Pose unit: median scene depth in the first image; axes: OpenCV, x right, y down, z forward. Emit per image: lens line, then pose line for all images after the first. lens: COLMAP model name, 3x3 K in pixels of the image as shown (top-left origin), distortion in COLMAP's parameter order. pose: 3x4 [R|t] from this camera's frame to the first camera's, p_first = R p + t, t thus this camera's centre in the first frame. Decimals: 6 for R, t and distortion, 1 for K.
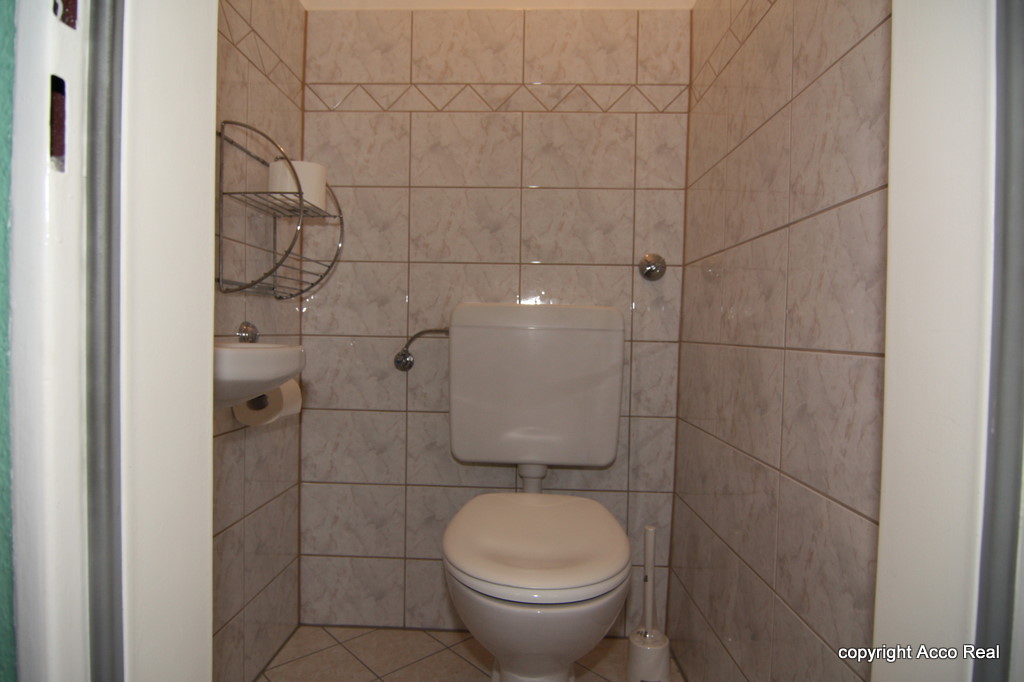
lens RADIAL K [[583.2, 0, 513.8], [0, 583.2, 343.5], [0, 0, 1]] dist [-0.021798, -0.004358]
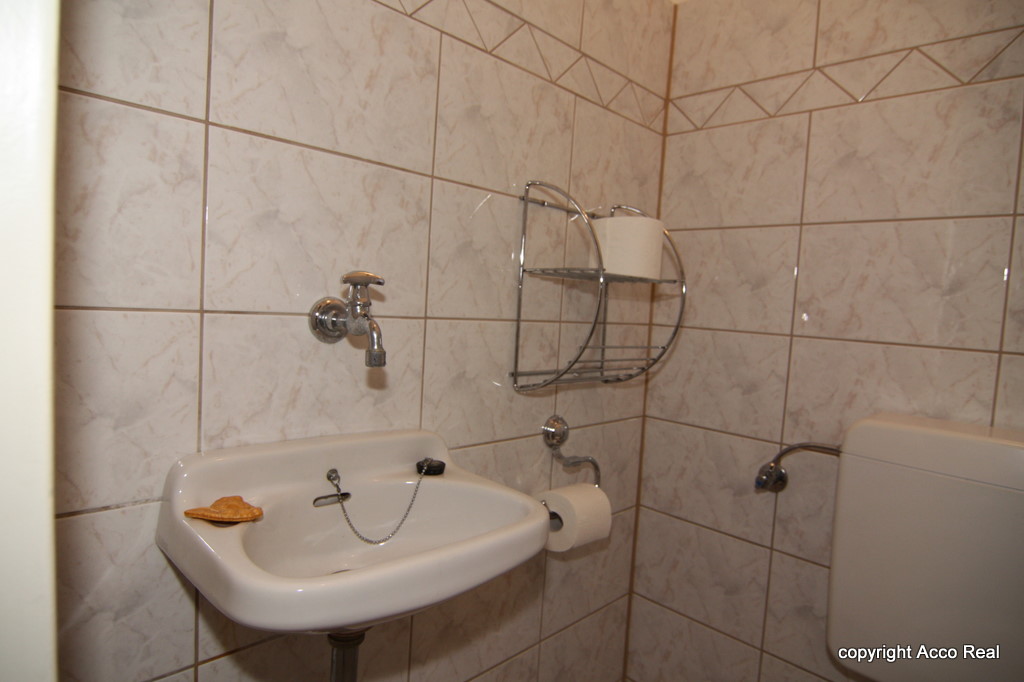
lens RADIAL K [[583.2, 0, 509.1], [0, 583.2, 341.0], [0, 0, 1]] dist [-0.021798, -0.004358]
pose [[0.727647, 0.070836, -0.682284, 0.041830], [-0.059731, 0.997419, 0.039852, -0.141007], [0.683346, 0.011755, 0.730000, 0.280675]]
